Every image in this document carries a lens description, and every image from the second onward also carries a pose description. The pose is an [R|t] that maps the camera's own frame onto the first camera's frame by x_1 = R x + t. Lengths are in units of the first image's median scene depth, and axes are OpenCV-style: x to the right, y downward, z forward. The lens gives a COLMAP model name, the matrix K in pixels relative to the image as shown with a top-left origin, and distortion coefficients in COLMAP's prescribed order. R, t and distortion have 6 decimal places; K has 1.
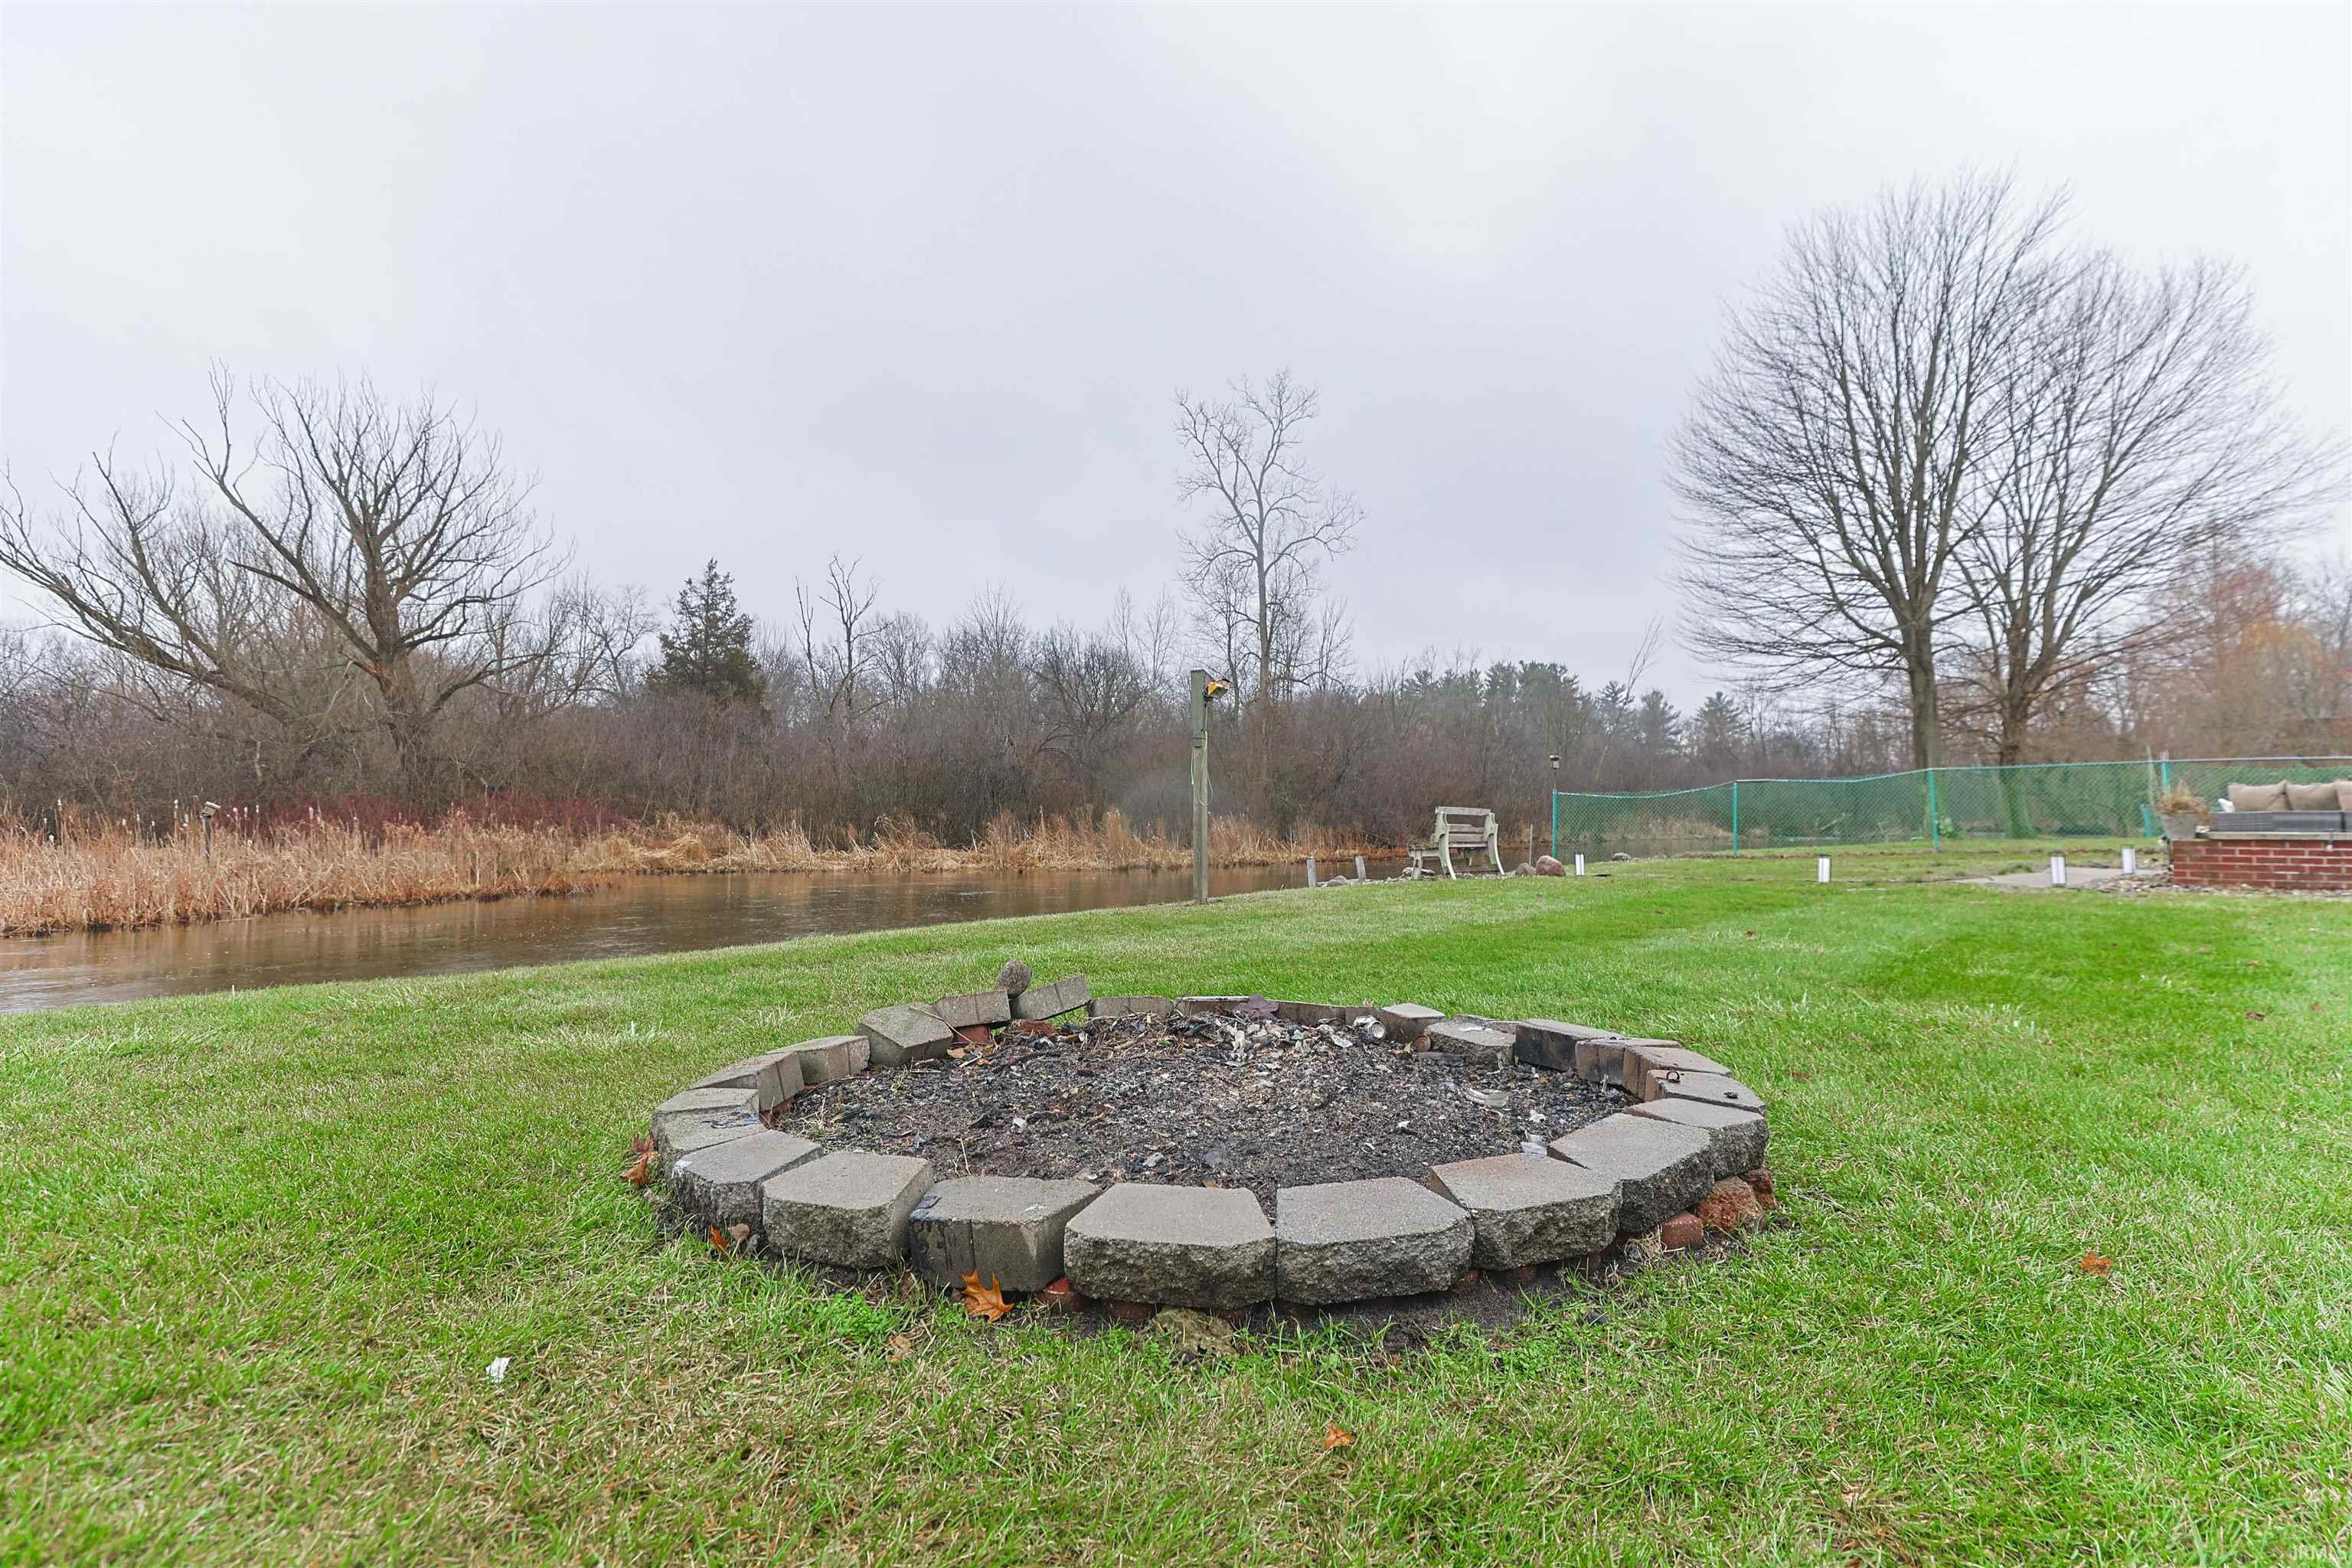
lens RADIAL K [[1146.8, 0, 1160.6], [0, 1146.8, 767.9], [0, 0, 1]] dist [-0.021425, 0.012925]
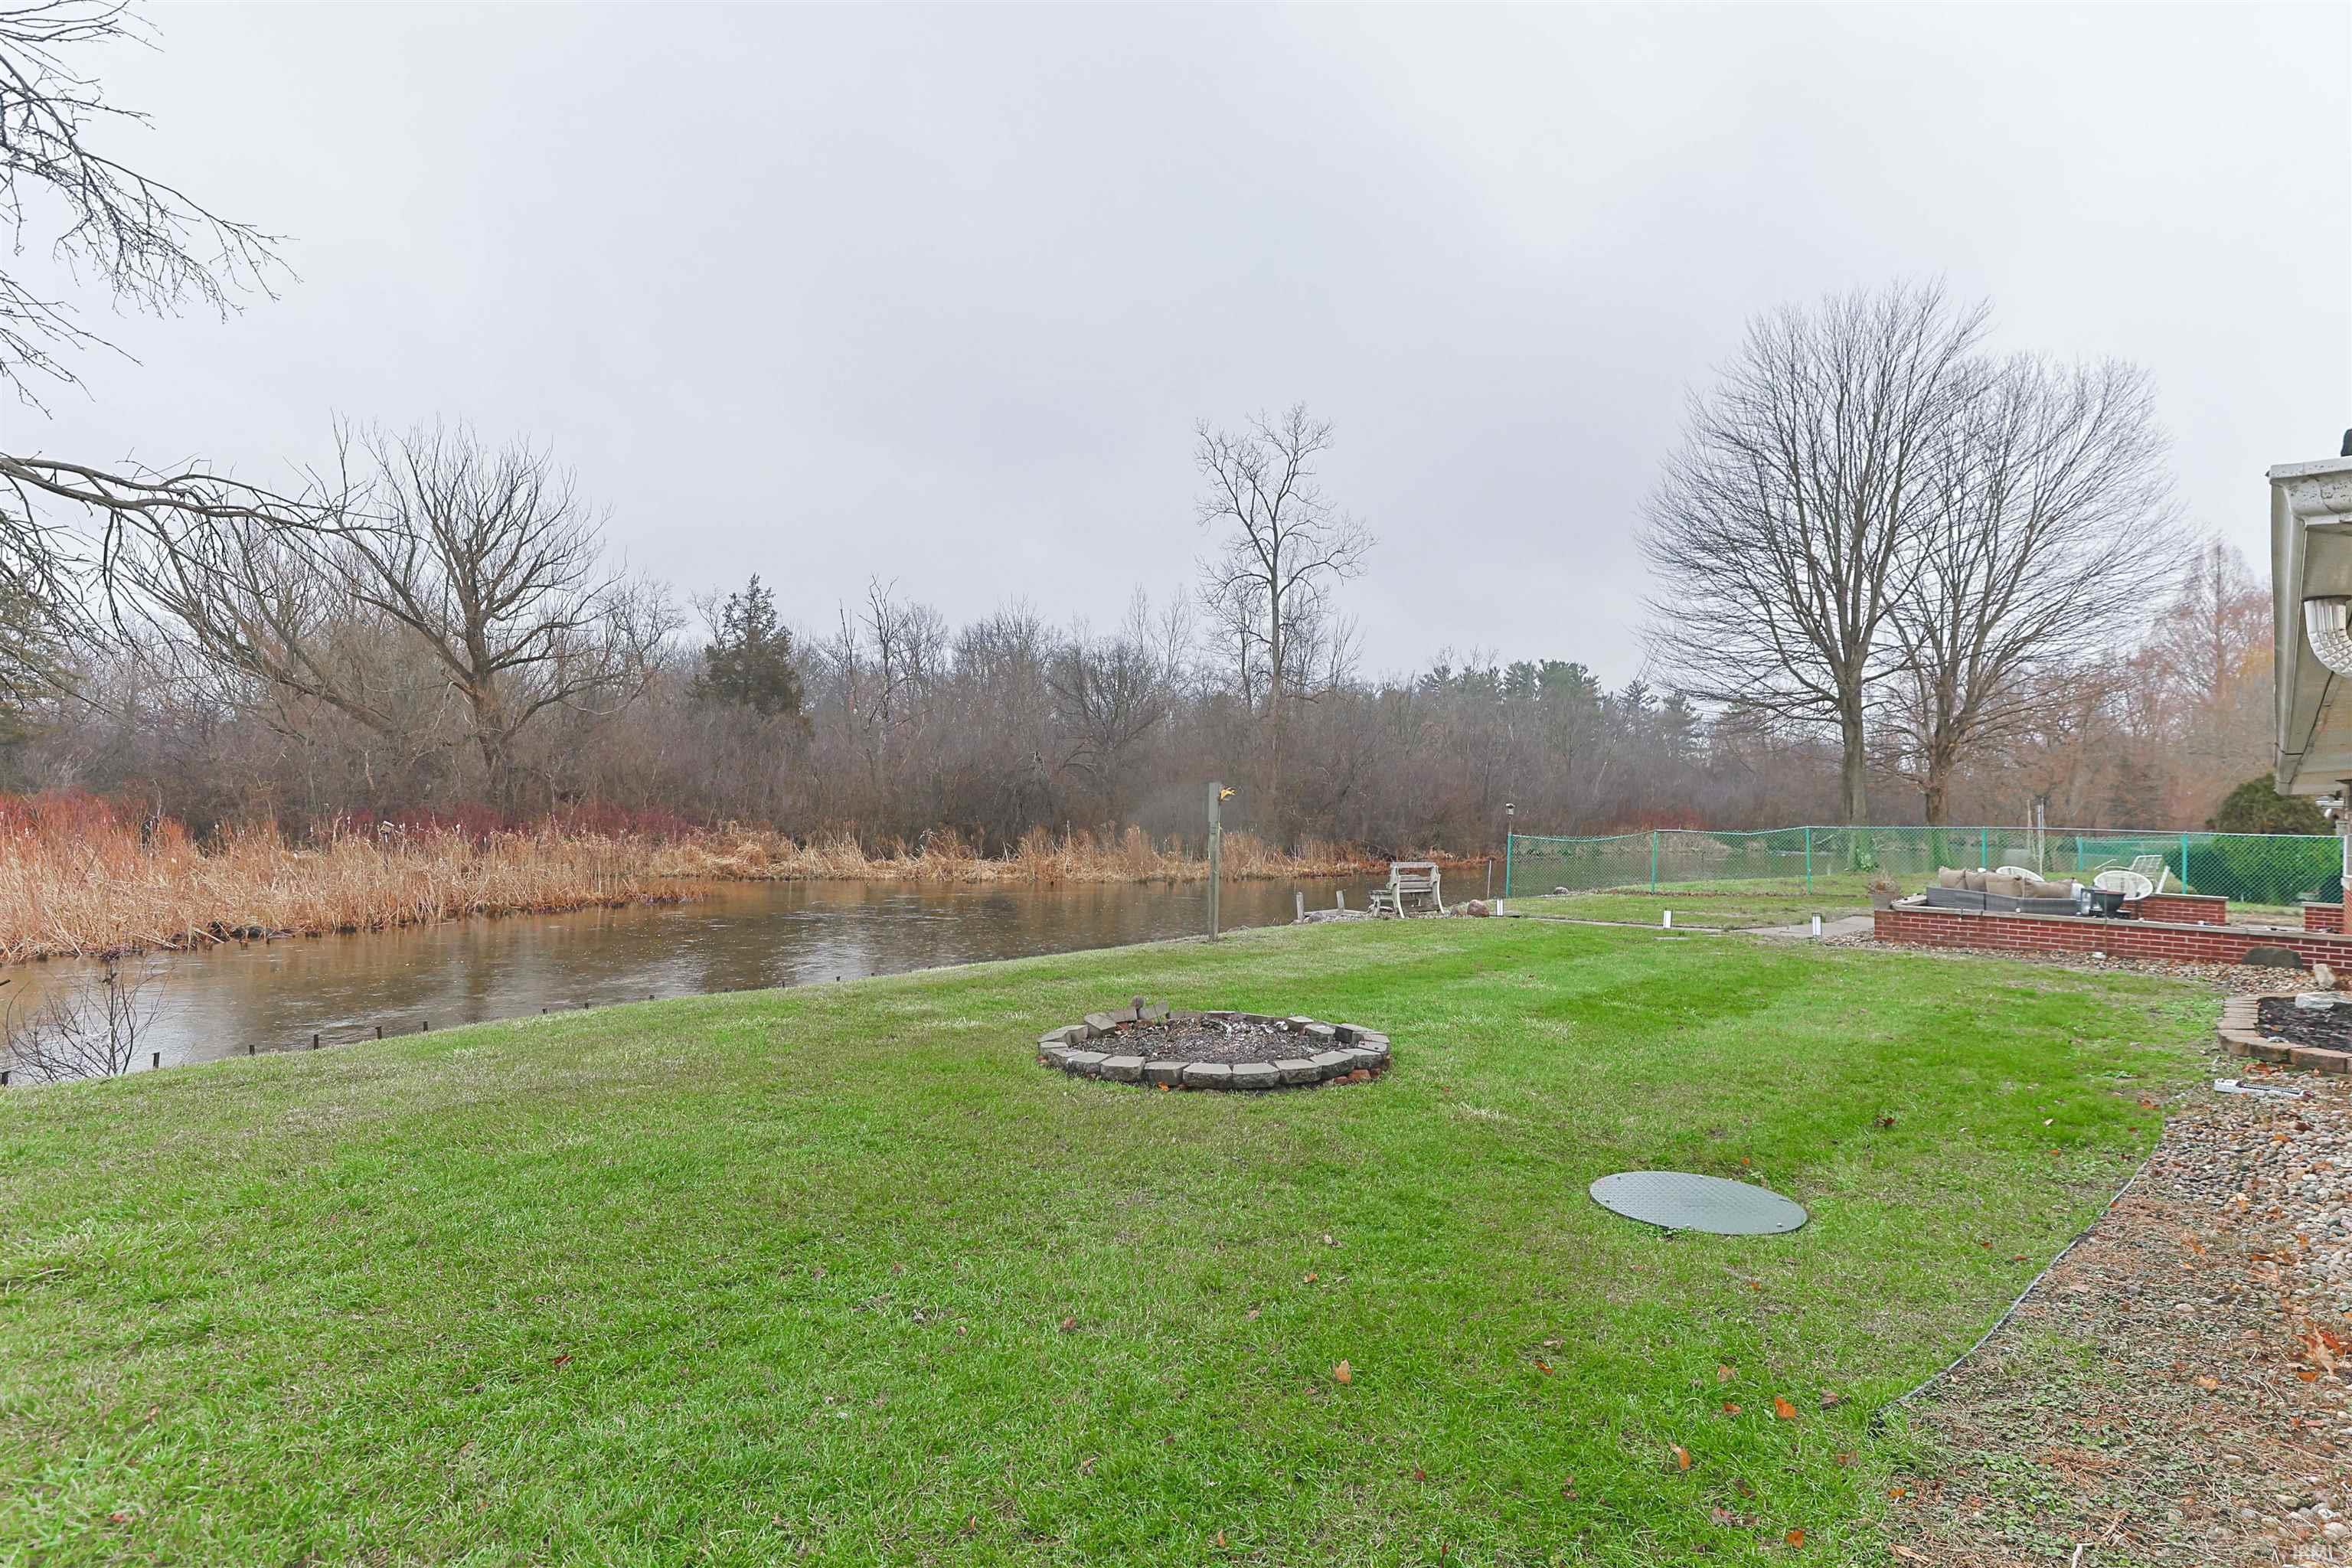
lens RADIAL K [[1146.8, 0, 1169.6], [0, 1146.8, 797.6], [0, 0, 1]] dist [-0.021425, 0.012925]
pose [[0.999829, 0.018307, -0.002774, -0.004950], [-0.018221, 0.999427, 0.028534, -0.025997], [0.003294, -0.028479, 0.999589, -0.114445]]
